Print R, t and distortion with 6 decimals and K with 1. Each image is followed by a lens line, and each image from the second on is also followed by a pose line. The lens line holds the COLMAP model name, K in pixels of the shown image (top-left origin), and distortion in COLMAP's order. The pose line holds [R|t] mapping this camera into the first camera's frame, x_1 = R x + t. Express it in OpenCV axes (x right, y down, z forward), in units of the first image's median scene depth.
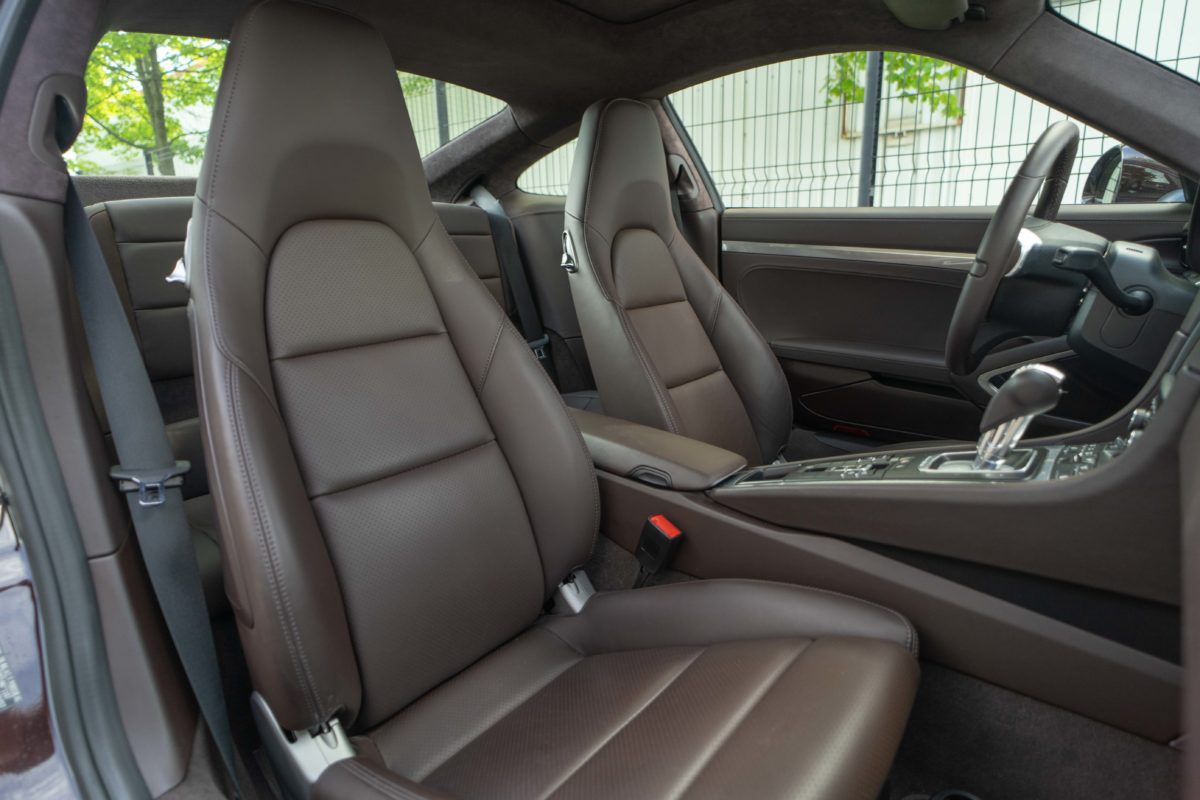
lens RADIAL K [[660.4, 0, 600.0], [0, 660.4, 400.0], [0, 0, 1]] dist [-0.002948, -0.000581]
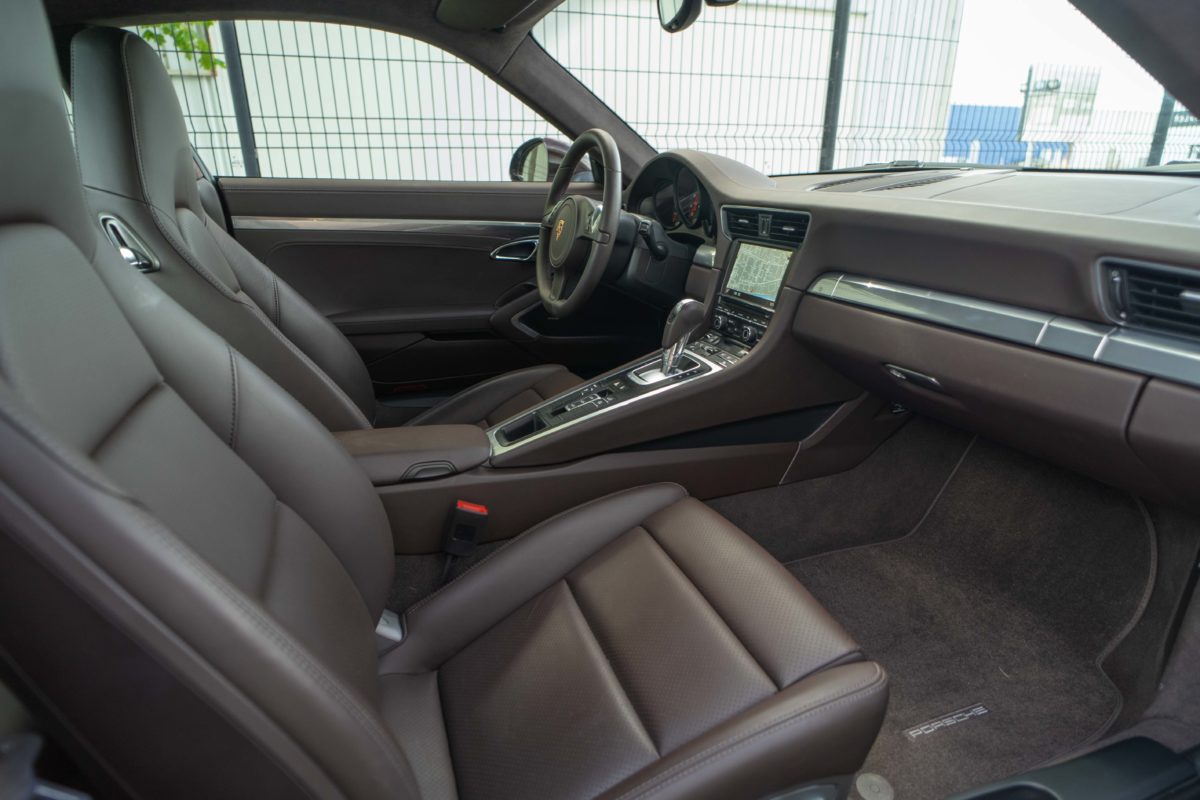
lens RADIAL K [[660.4, 0, 600.0], [0, 660.4, 400.0], [0, 0, 1]] dist [-0.002948, -0.000581]
pose [[0.492442, -0.266688, 0.828480, -0.580486], [0.209697, 0.960211, 0.184450, -0.111712], [-0.844706, 0.082899, 0.528772, 0.263338]]
